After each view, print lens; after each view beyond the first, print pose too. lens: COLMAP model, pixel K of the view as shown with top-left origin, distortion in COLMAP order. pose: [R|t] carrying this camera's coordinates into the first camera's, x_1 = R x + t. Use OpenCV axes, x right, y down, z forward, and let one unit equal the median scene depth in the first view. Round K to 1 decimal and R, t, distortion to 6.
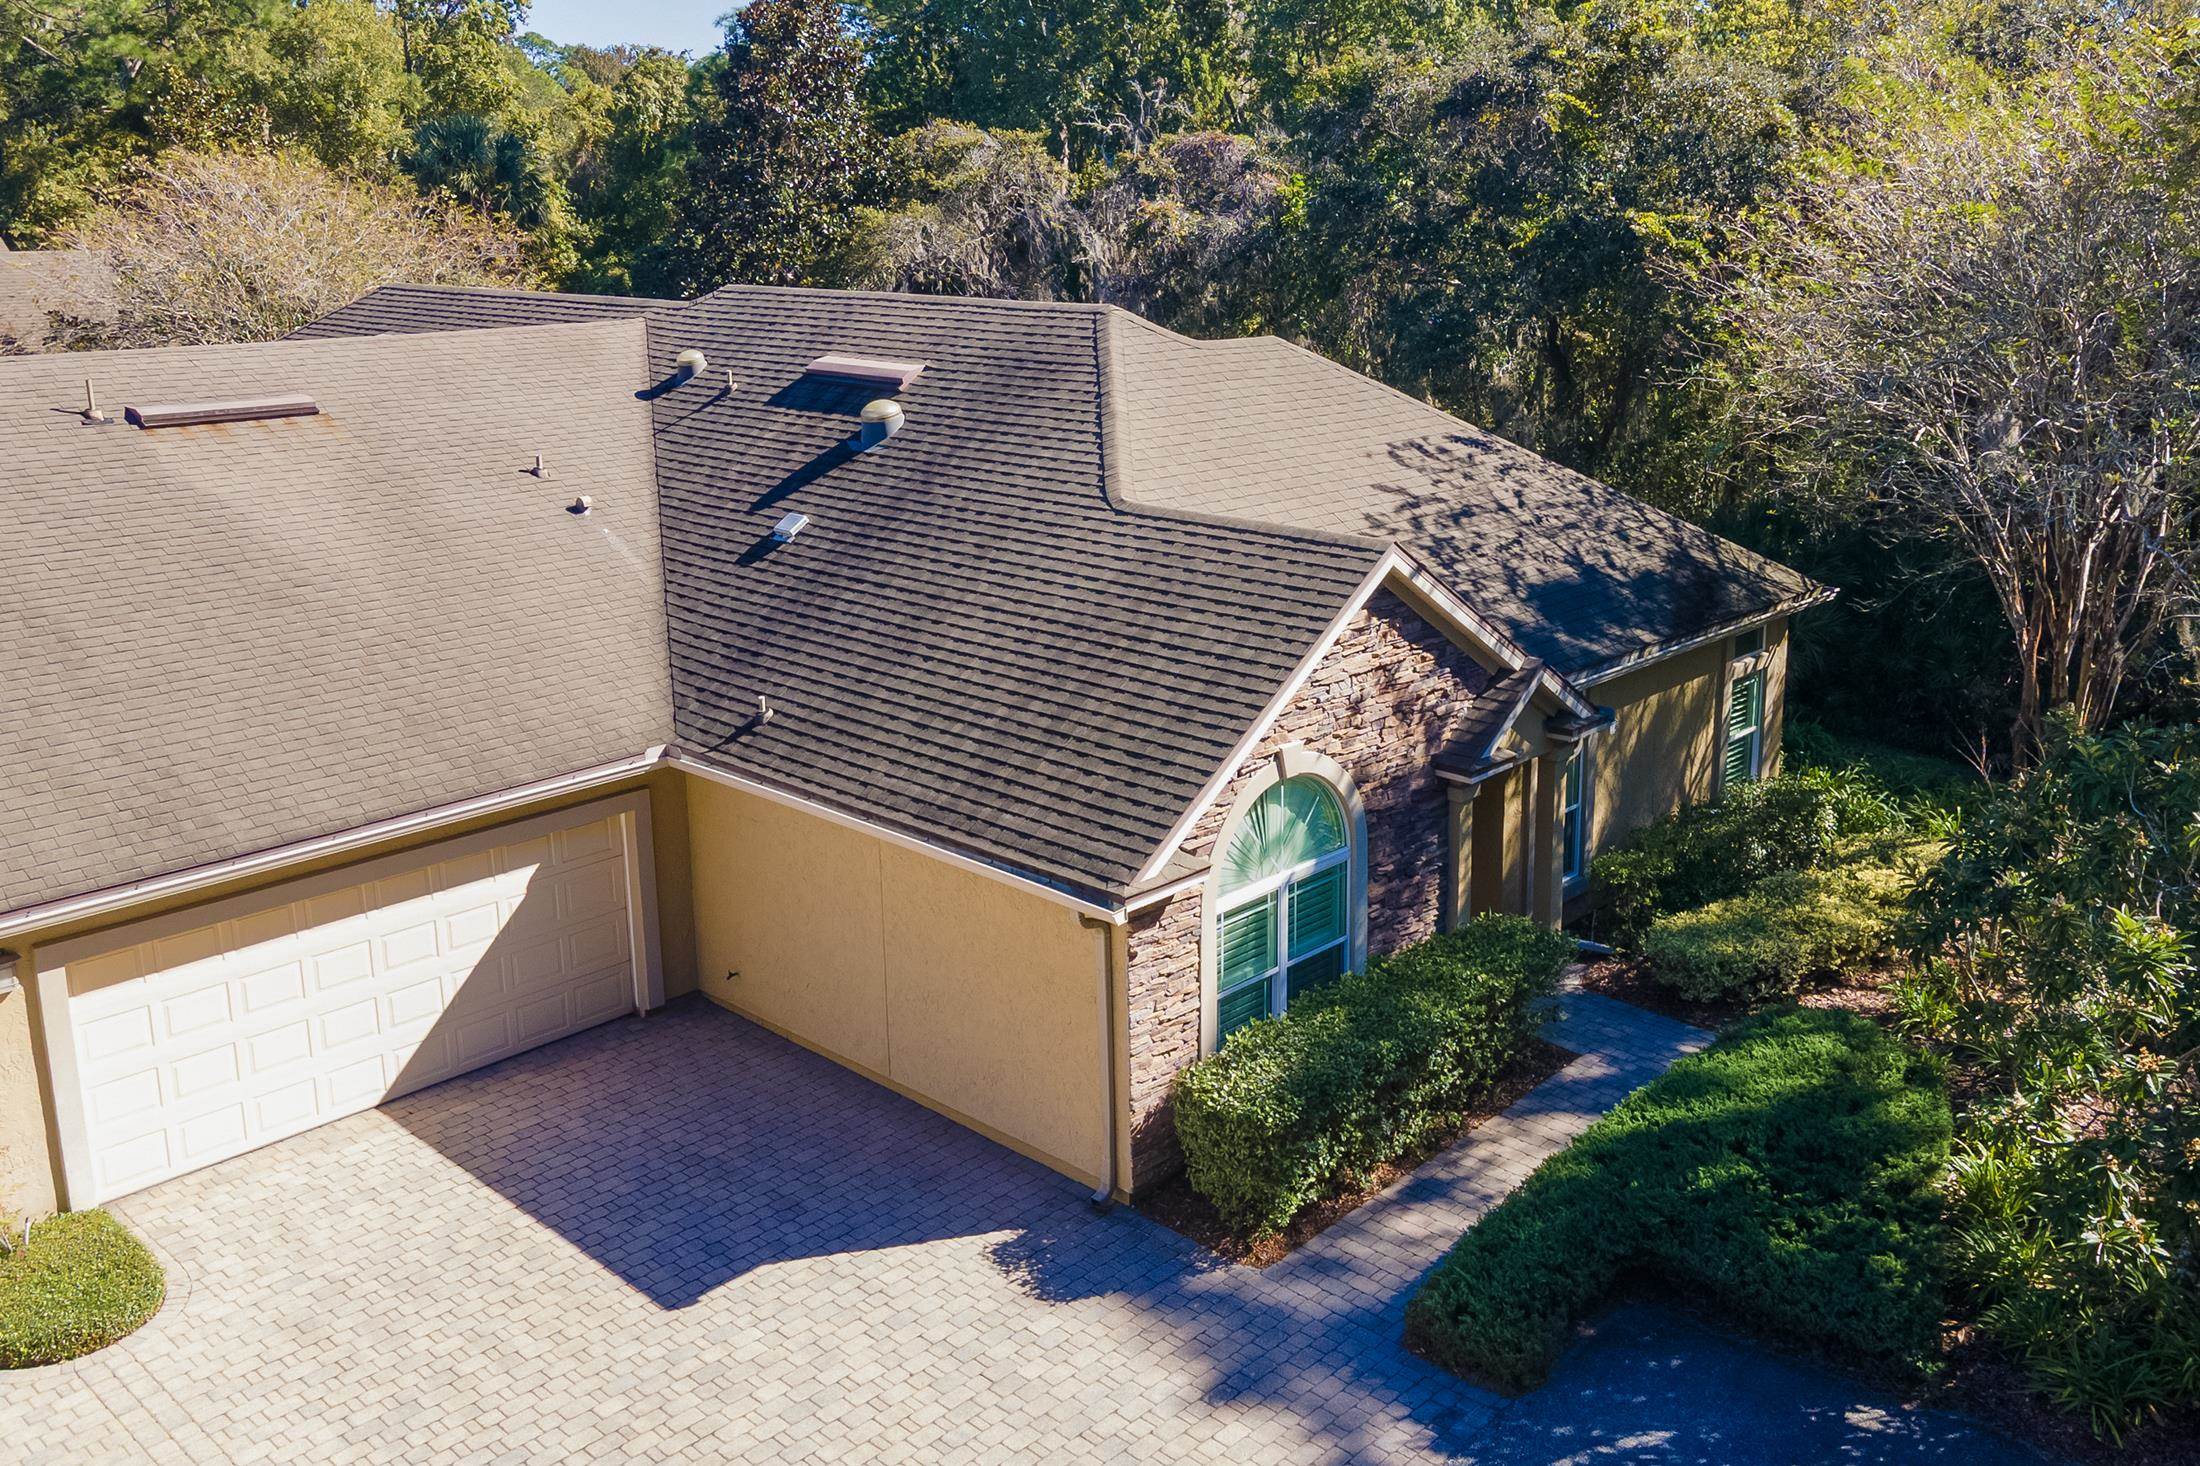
lens RADIAL K [[2009.6, 0, 1173.7], [0, 2009.6, 649.5], [0, 0, 1]] dist [0.054096, -0.153060]
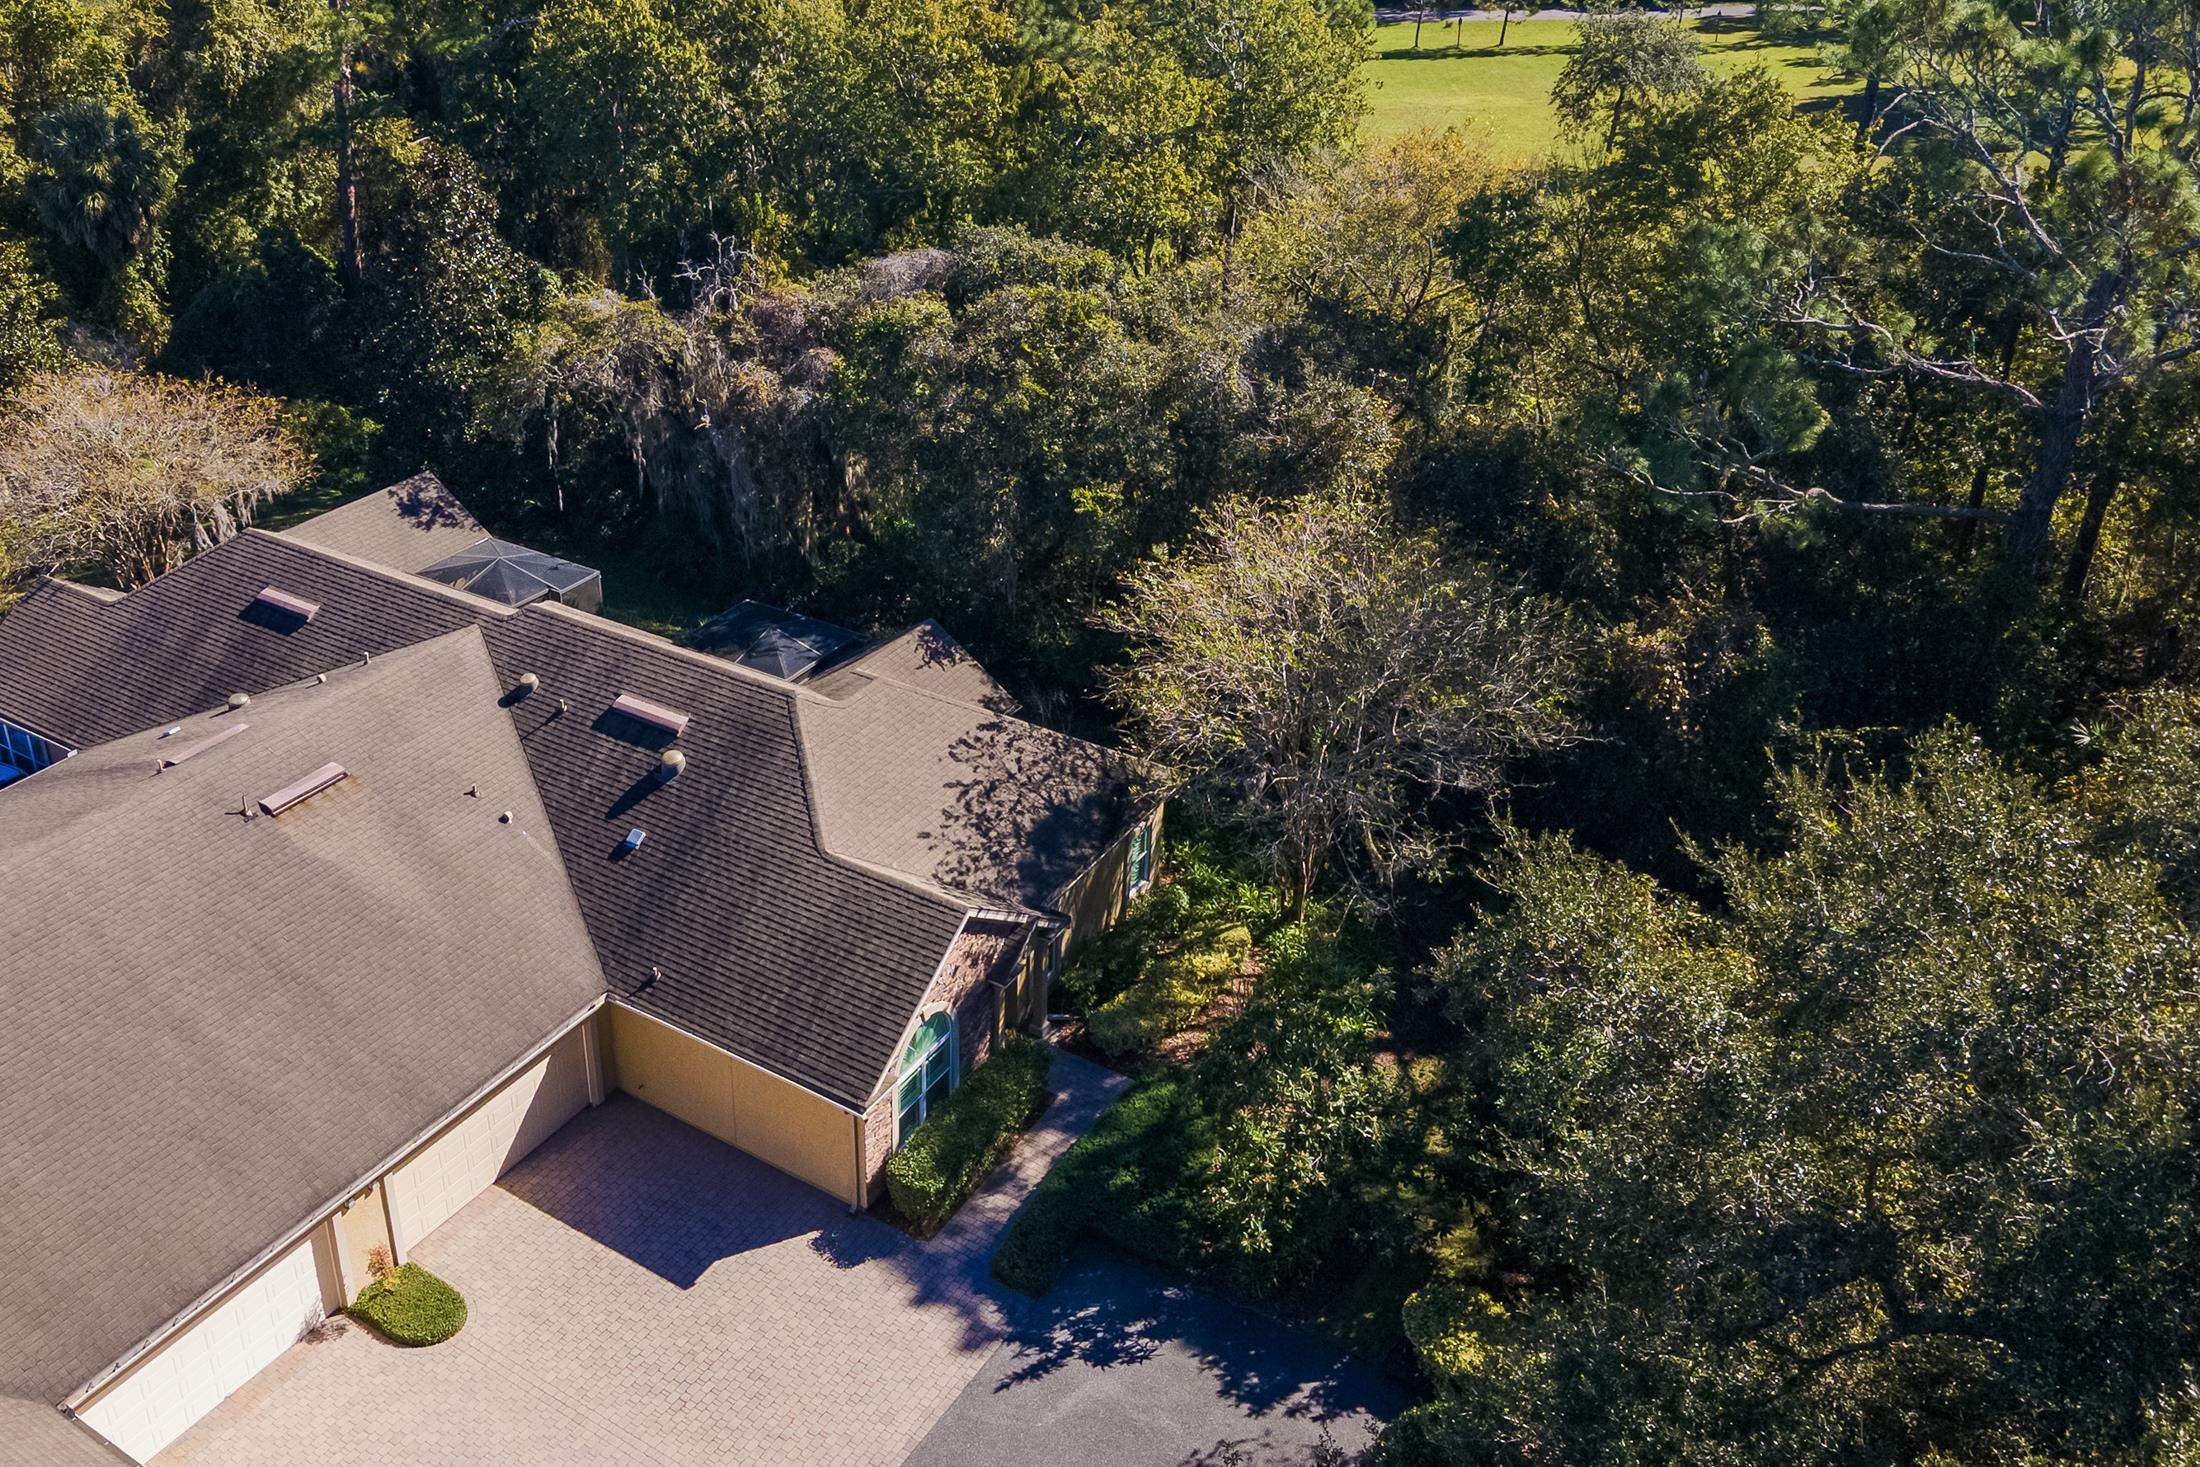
lens RADIAL K [[1954.4, 0, 931.9], [0, 1954.4, 743.9], [0, 0, 1]] dist [0.008725, -0.007531]
pose [[0.988219, -0.070007, 0.136098, -0.175455], [0.030879, 0.962166, 0.270709, -0.685910], [-0.149900, -0.263317, 0.952992, -0.806554]]
